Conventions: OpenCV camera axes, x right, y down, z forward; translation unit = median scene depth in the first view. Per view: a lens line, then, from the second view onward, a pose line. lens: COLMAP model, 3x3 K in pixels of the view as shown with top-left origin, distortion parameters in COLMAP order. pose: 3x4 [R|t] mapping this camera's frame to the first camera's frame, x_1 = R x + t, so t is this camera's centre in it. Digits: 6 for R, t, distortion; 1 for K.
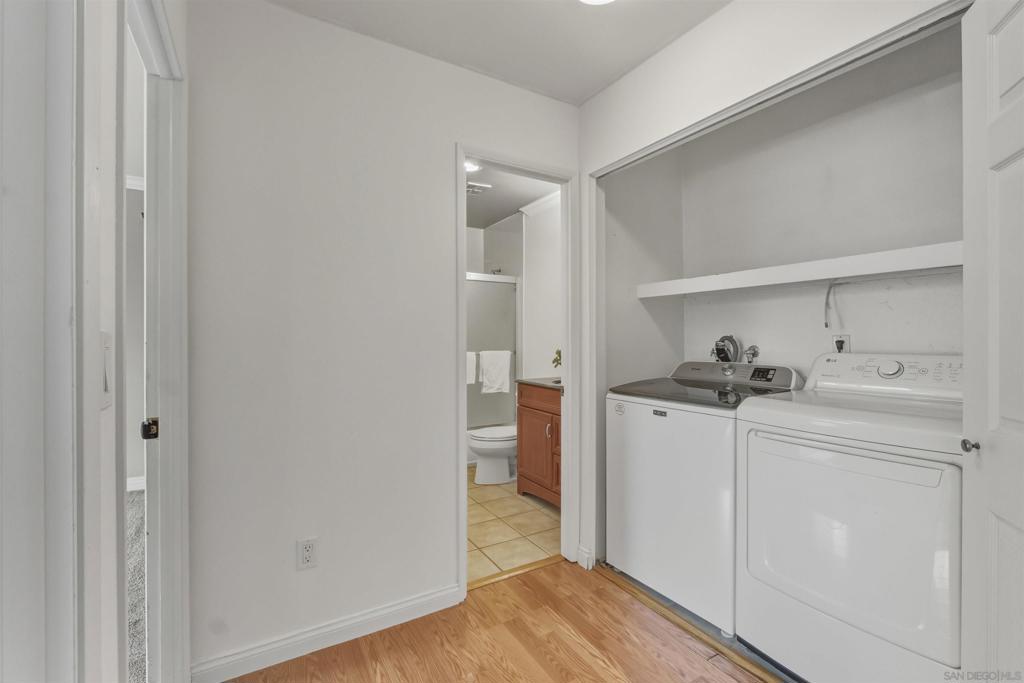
lens RADIAL K [[442.1, 0, 512.0], [0, 442.1, 341.5], [0, 0, 1]] dist [0.000122, -0.000001]
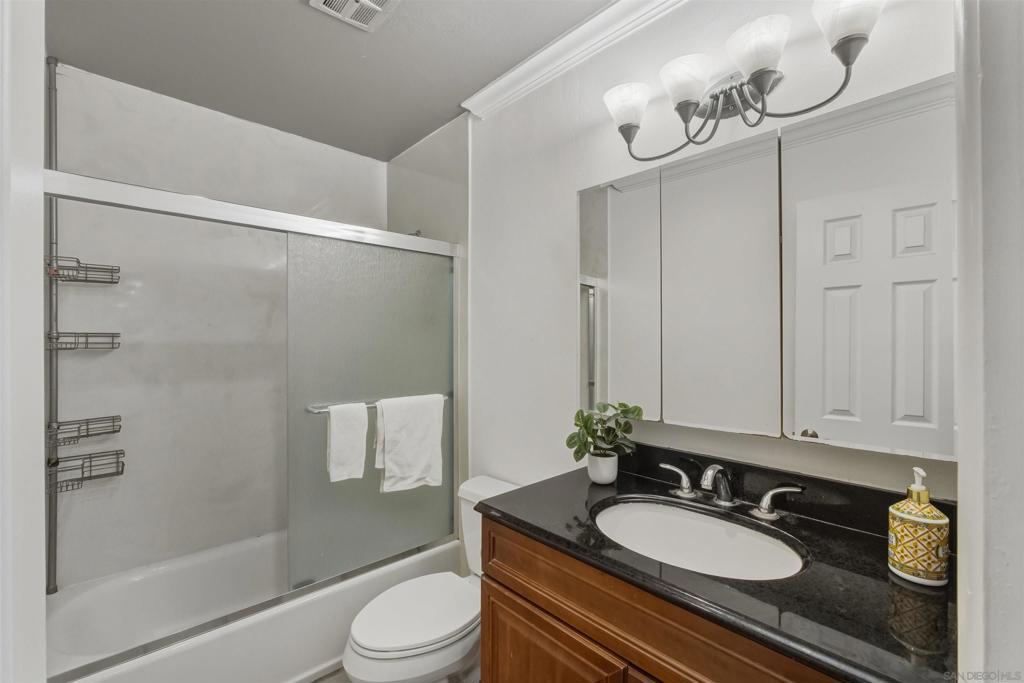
lens RADIAL K [[434.9, 0, 512.0], [0, 434.9, 341.5], [0, 0, 1]] dist [-0.000128, 0.000013]
pose [[0.978115, 0.000060, 0.208065, -0.029866], [0.000718, 0.999993, -0.003663, -0.035659], [-0.208063, 0.003732, 0.978108, 0.530833]]
